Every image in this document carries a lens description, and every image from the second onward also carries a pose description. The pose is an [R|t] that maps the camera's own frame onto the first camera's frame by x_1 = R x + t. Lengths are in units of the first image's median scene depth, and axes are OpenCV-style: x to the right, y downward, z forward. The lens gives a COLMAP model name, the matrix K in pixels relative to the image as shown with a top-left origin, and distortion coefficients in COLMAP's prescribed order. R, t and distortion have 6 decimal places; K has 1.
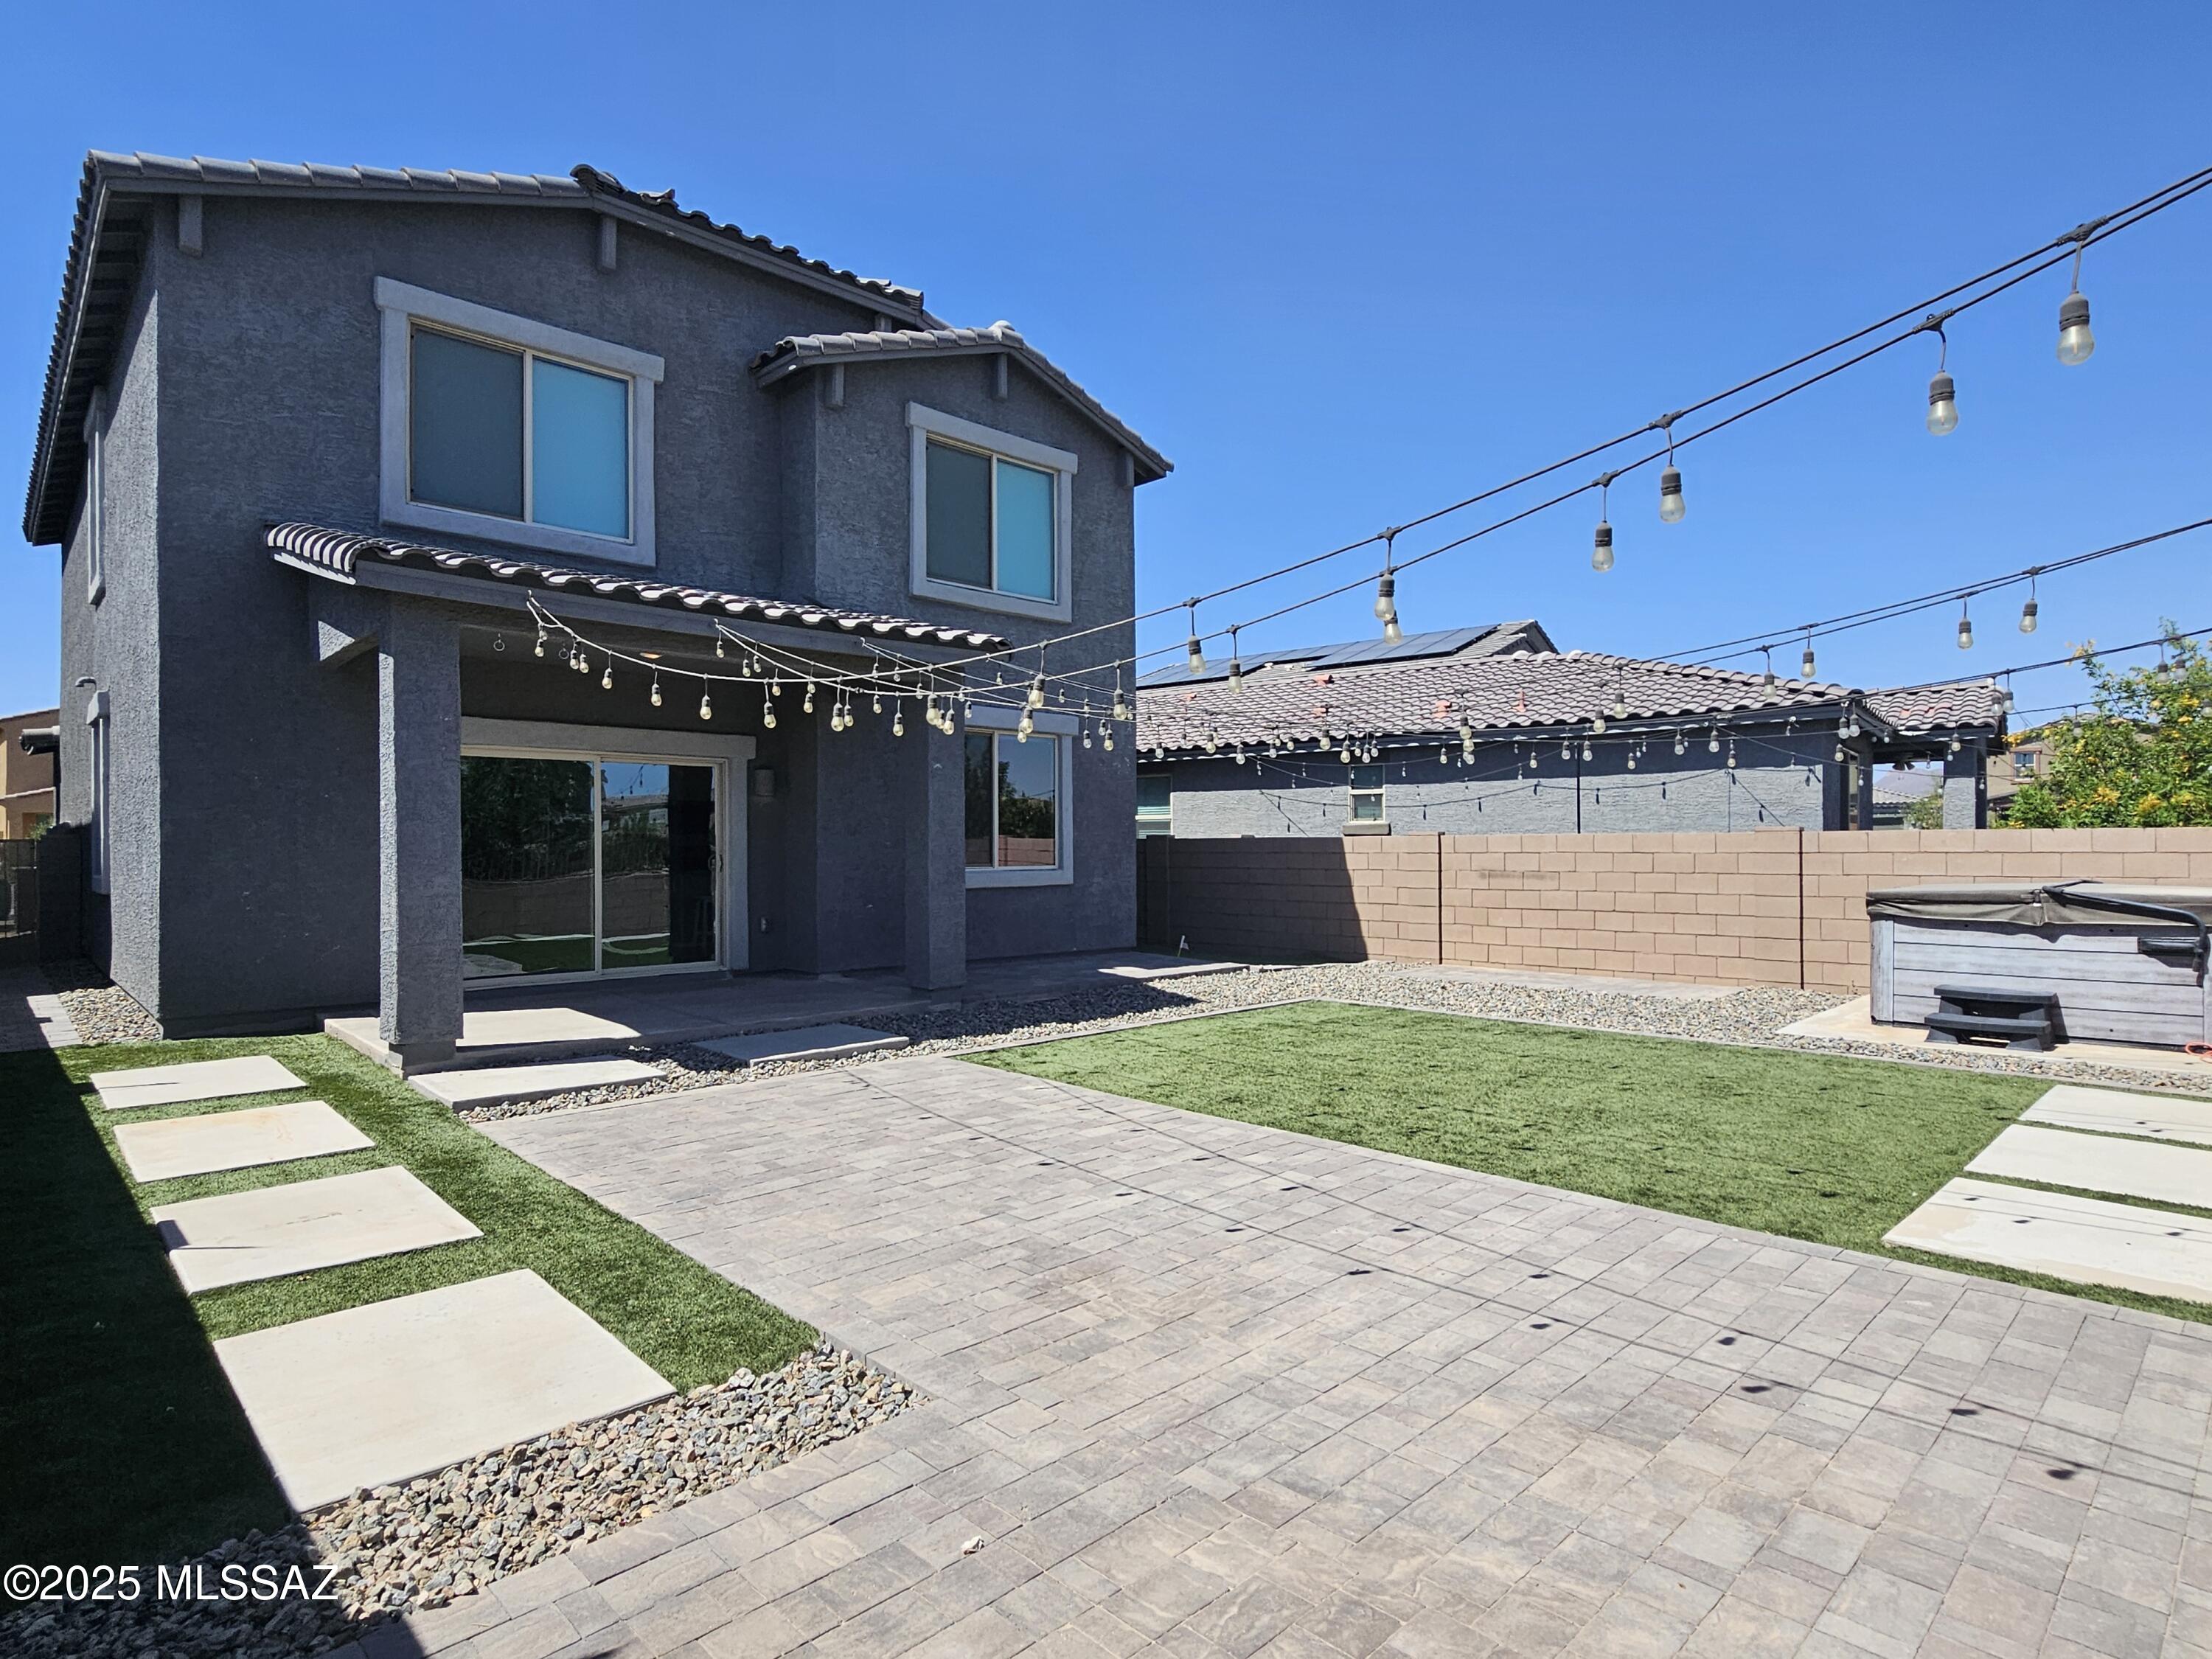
lens RADIAL K [[1175.9, 0, 1104.6], [0, 1175.9, 838.5], [0, 0, 1]] dist [0.001767, -0.000080]
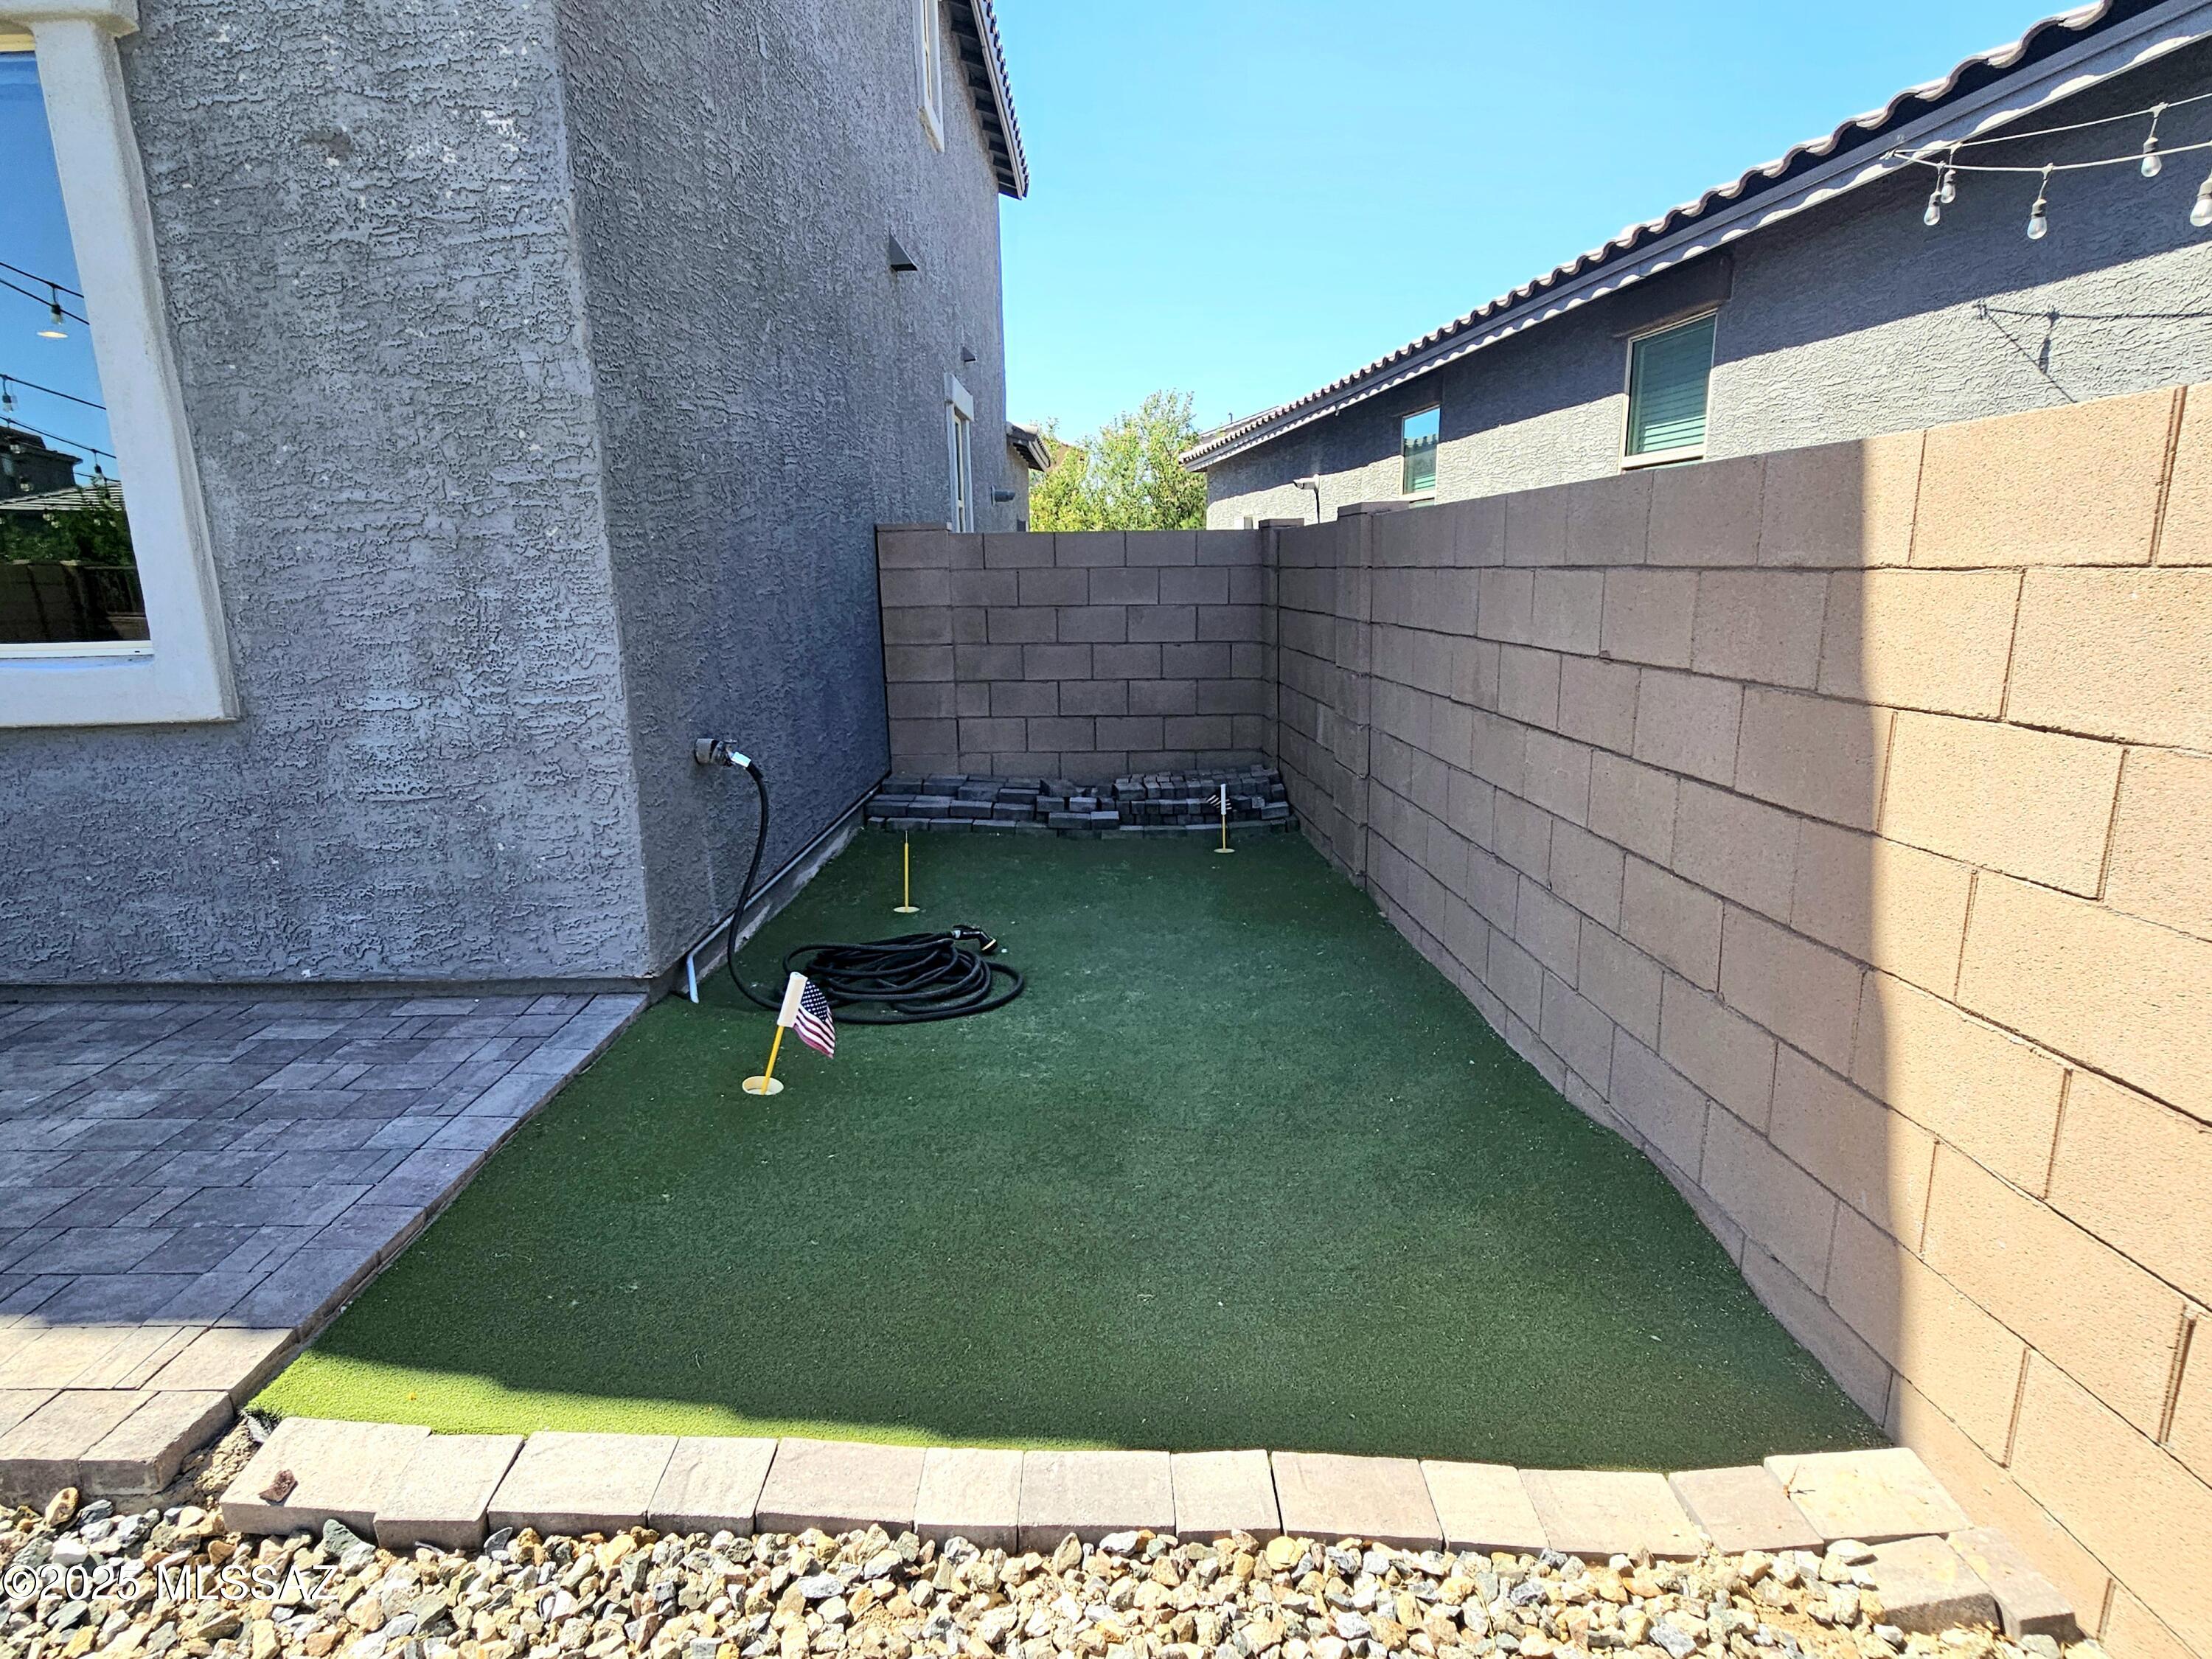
lens RADIAL K [[1175.9, 0, 1107.4], [0, 1175.9, 834.8], [0, 0, 1]] dist [0.001767, -0.000080]
pose [[0.696391, 0.147160, -0.702413, 0.244374], [0.023625, 0.973519, 0.227380, 0.009587], [0.717273, -0.174940, 0.674474, 0.858826]]
